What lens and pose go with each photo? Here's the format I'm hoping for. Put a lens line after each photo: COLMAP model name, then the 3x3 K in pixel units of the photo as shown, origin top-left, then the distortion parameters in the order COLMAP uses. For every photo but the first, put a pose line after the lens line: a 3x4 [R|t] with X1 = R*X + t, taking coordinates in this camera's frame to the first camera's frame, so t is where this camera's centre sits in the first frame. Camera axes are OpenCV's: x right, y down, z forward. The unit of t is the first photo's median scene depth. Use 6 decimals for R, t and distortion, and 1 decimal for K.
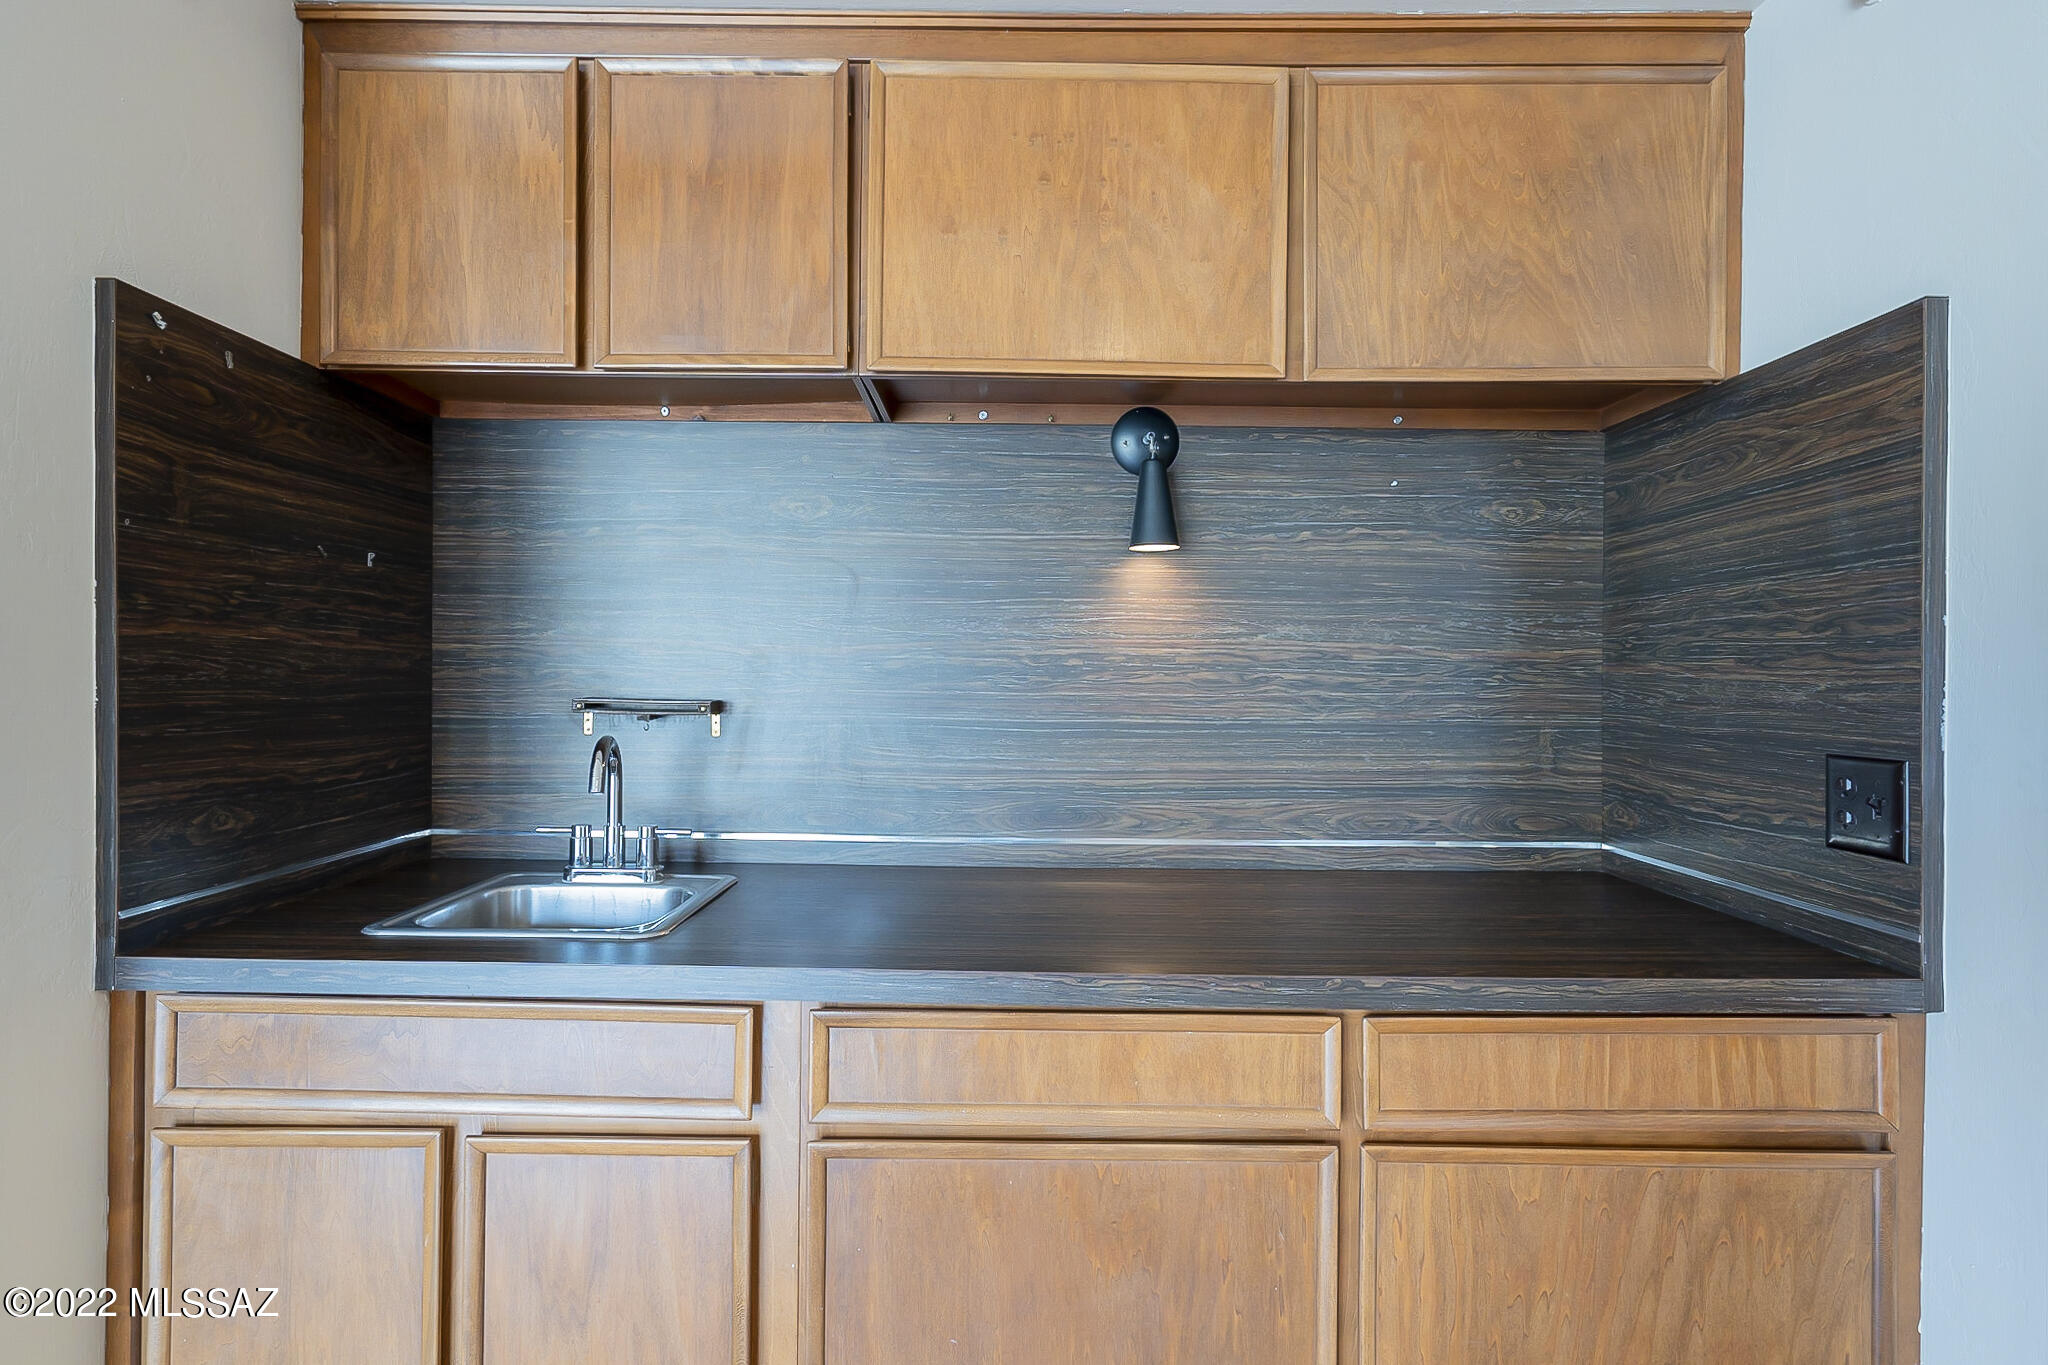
lens RADIAL K [[1060.1, 0, 1015.9], [0, 1060.1, 674.4], [0, 0, 1]] dist [0.012707, -0.000092]
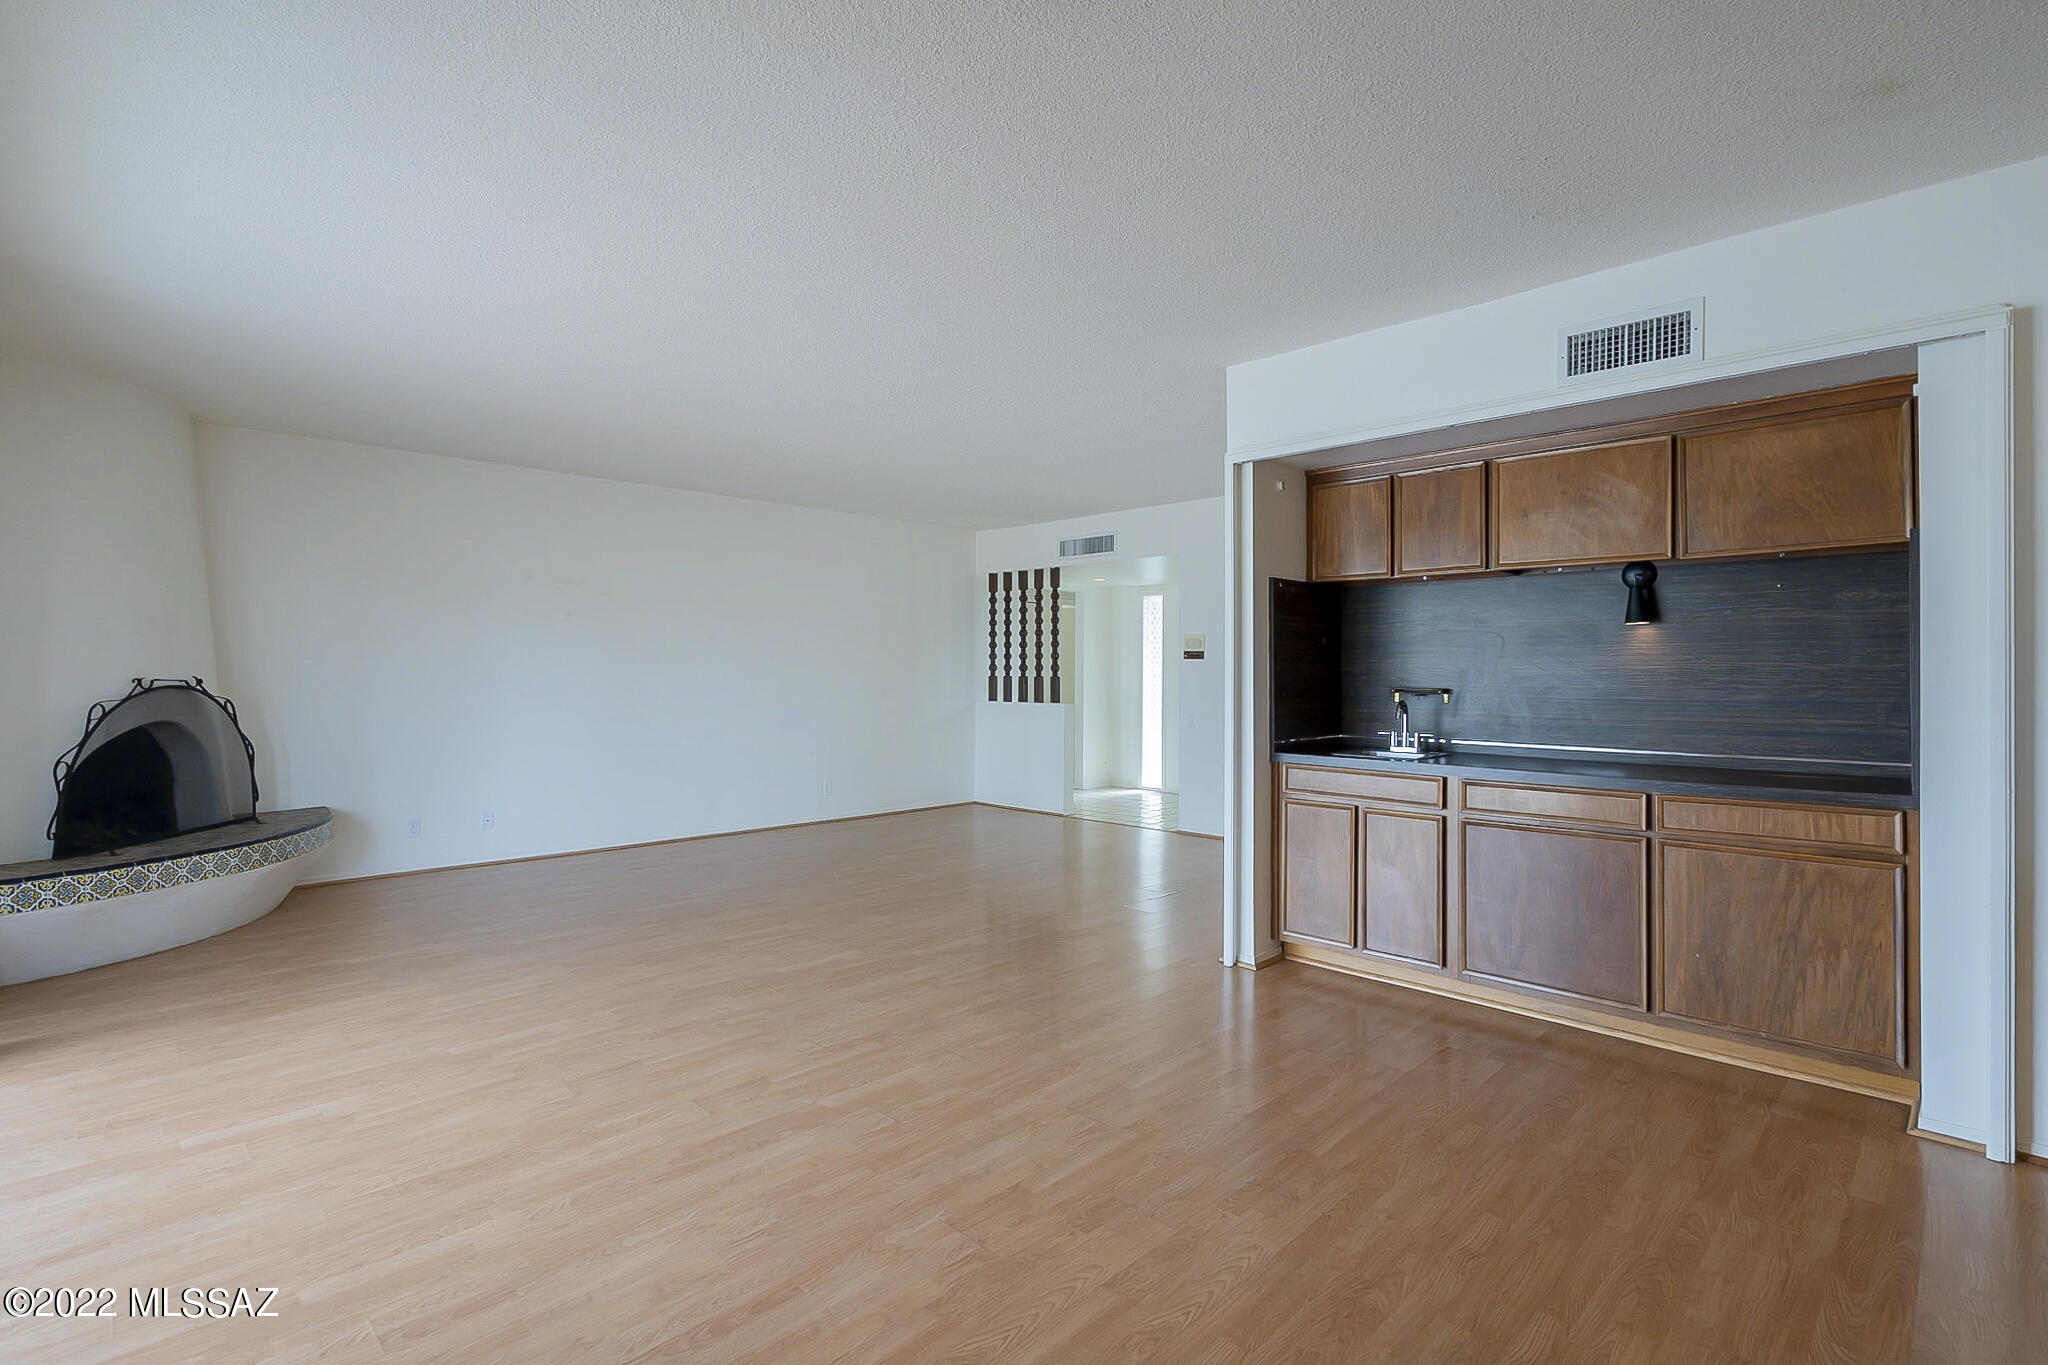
lens RADIAL K [[953.4, 0, 1014.0], [0, 953.4, 673.7], [0, 0, 1]] dist [-0.002040, 0.000205]
pose [[0.708441, -0.008550, -0.705718, 0.733064], [0.005380, 0.999963, -0.006714, -0.002549], [0.705750, 0.000960, 0.708461, -1.664492]]
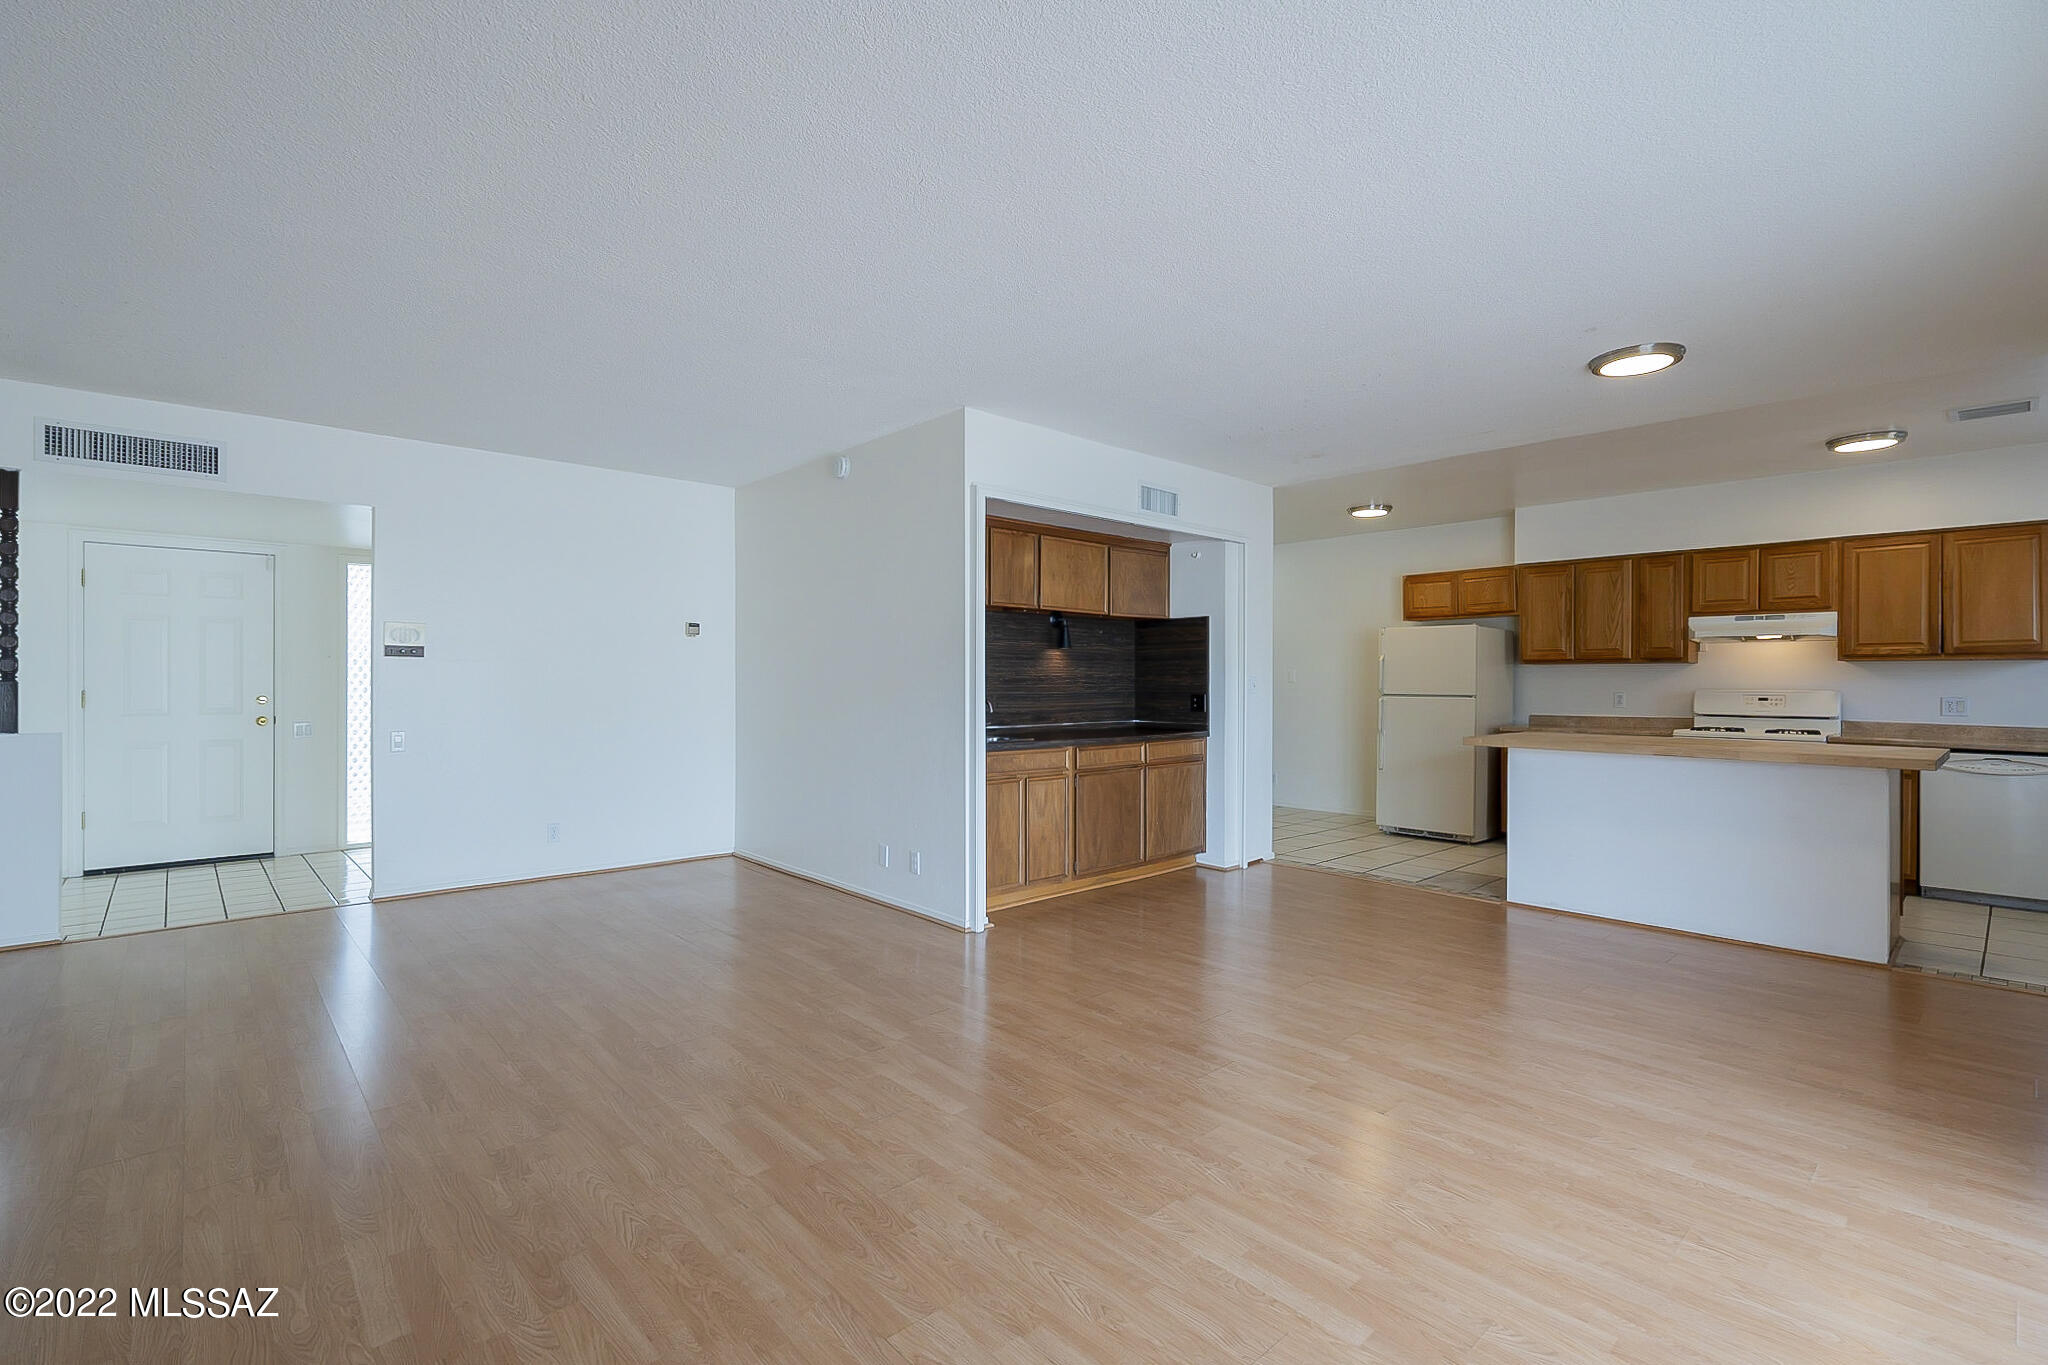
lens RADIAL K [[920.6, 0, 1015.0], [0, 920.6, 678.9], [0, 0, 1]] dist [-0.003463, -0.000261]
pose [[0.738485, -0.008837, 0.674212, -2.662566], [0.005699, 0.999960, 0.006864, -0.034811], [-0.674245, -0.001226, 0.738506, -1.615655]]
